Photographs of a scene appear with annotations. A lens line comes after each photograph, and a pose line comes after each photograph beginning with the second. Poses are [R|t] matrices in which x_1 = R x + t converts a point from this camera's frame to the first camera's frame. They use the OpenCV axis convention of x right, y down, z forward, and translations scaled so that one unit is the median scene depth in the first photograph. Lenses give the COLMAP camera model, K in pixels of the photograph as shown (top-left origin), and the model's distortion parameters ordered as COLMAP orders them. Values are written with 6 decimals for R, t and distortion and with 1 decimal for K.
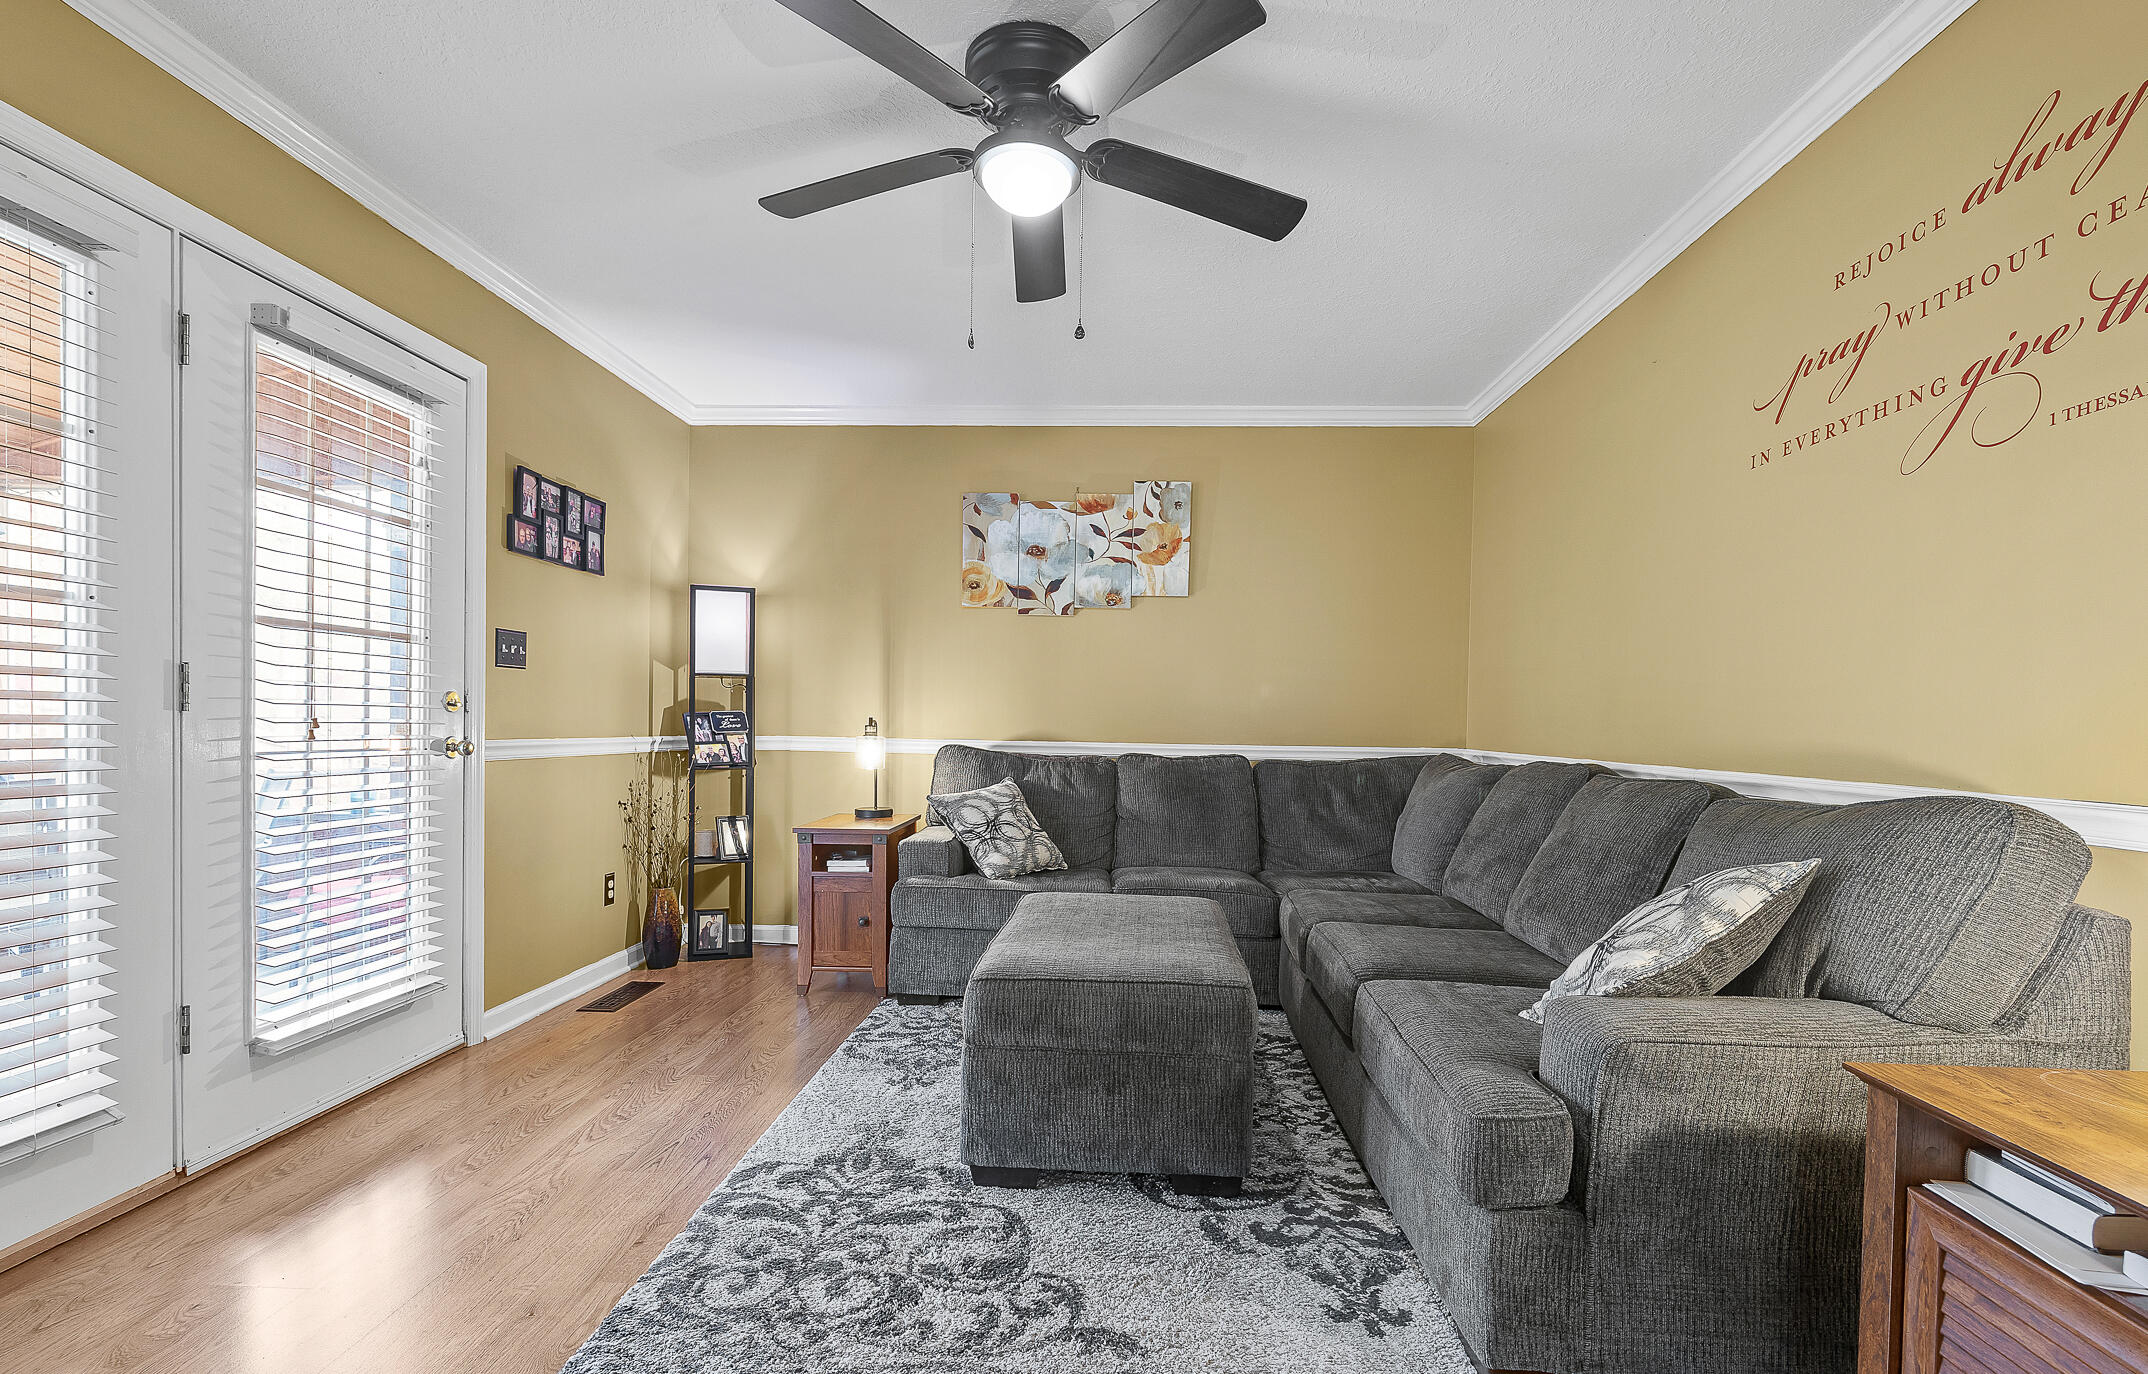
lens RADIAL K [[1010.0, 0, 1091.7], [0, 1010.0, 738.1], [0, 0, 1]] dist [-0.000351, 0.000613]
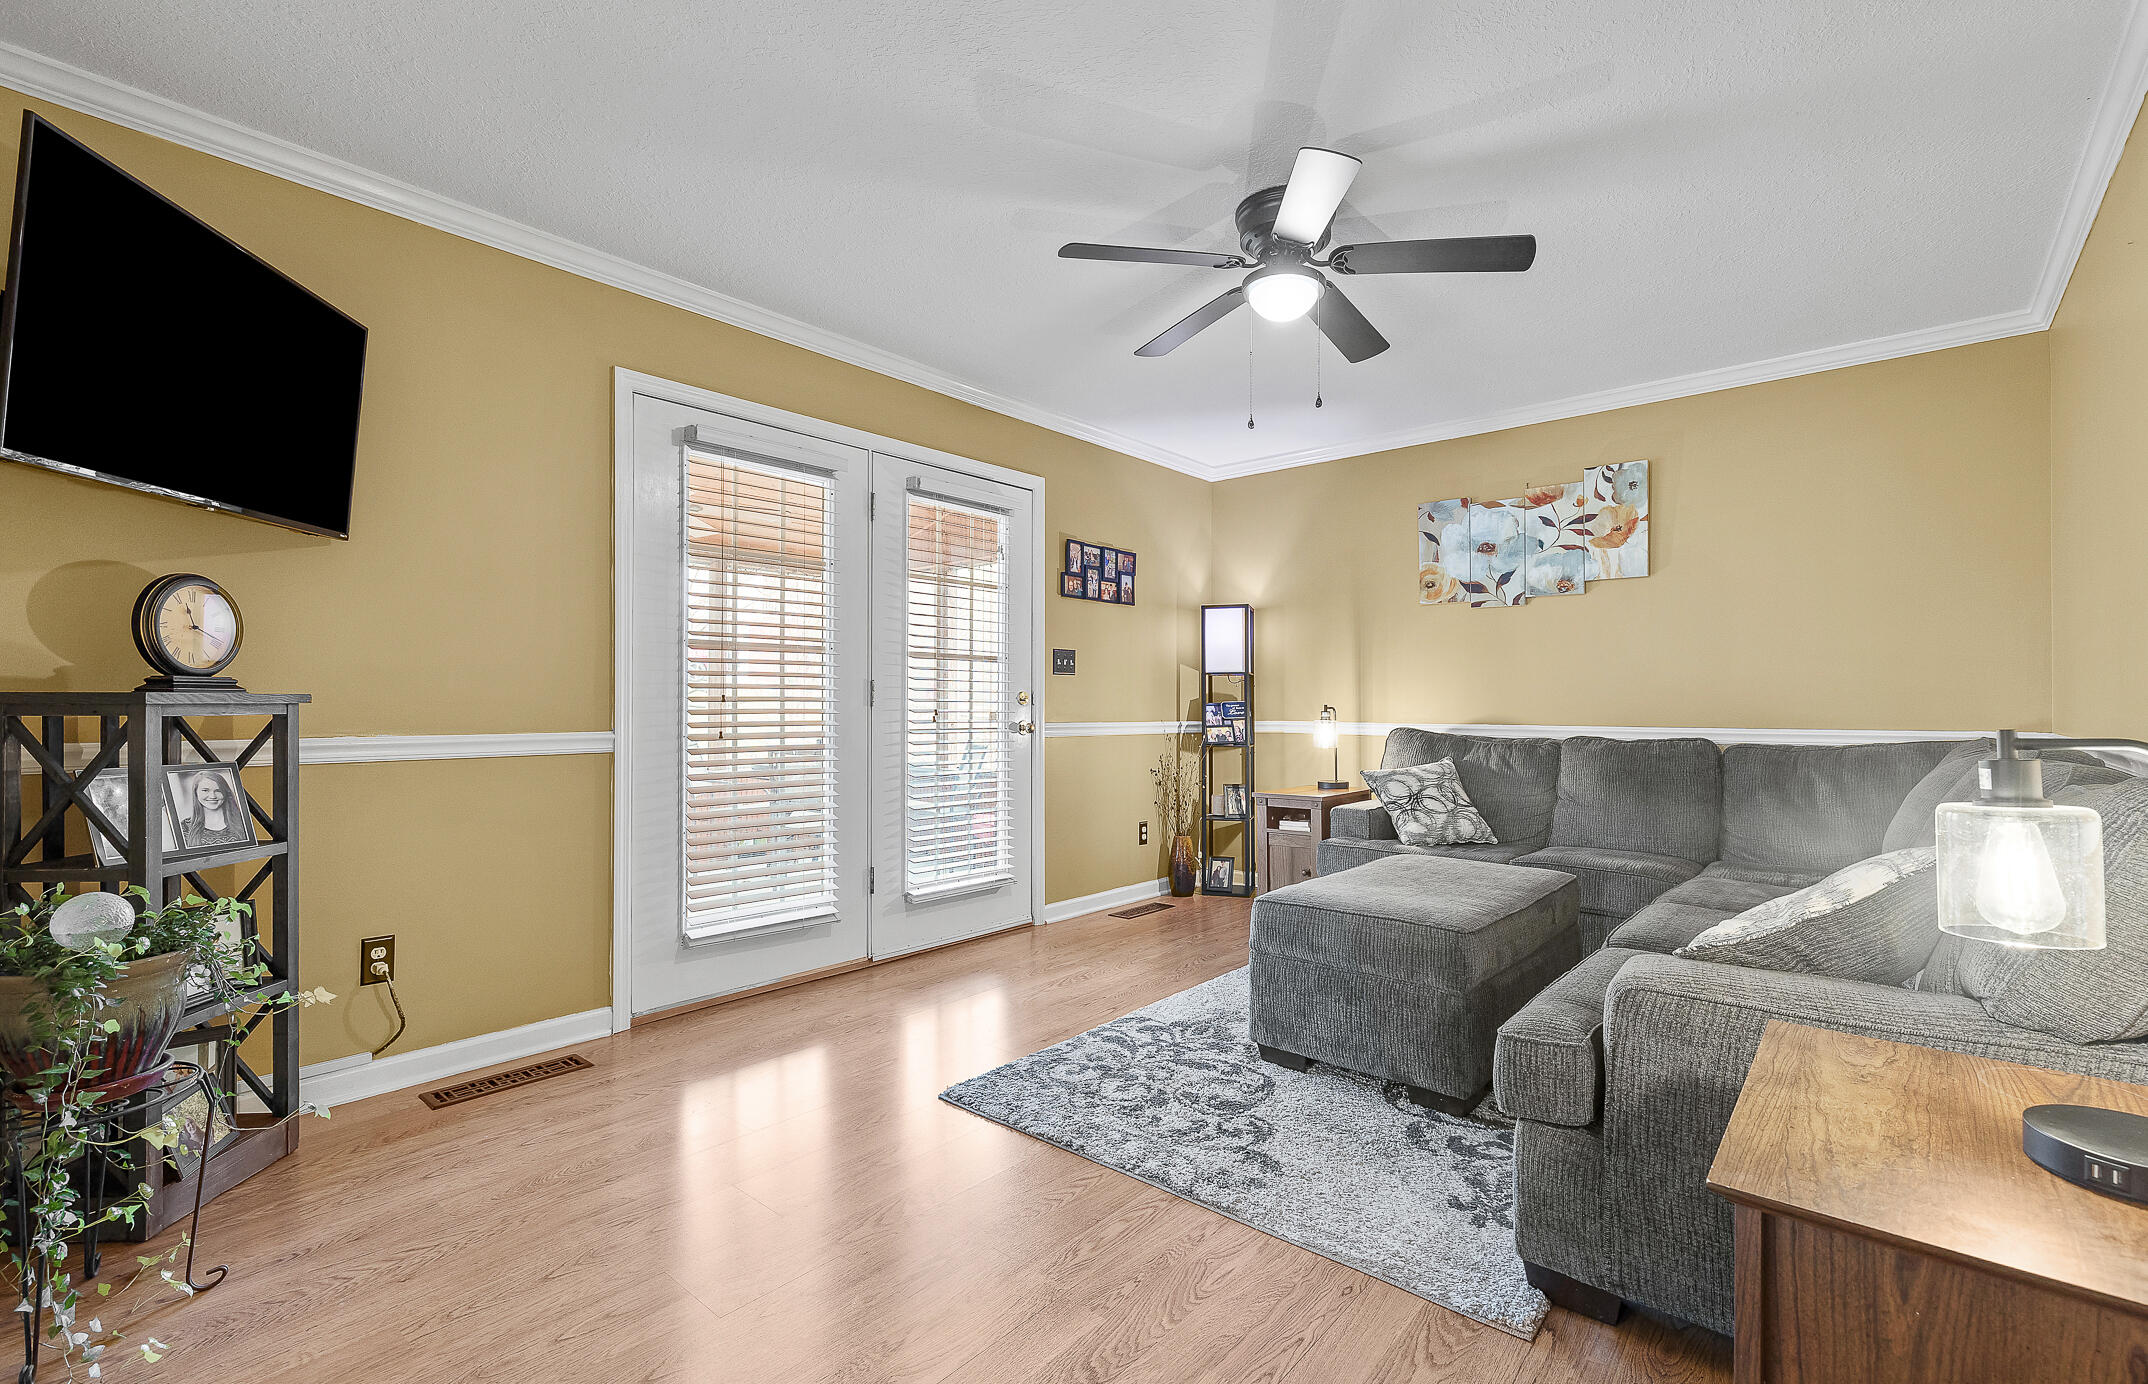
lens RADIAL K [[949.7, 0, 1074.5], [0, 949.7, 696.1], [0, 0, 1]] dist [-0.000452, -0.000032]
pose [[0.782046, -0.021016, -0.622867, 0.327565], [0.000527, 0.999453, -0.033060, 0.008580], [0.623221, 0.025526, 0.781629, -0.087140]]
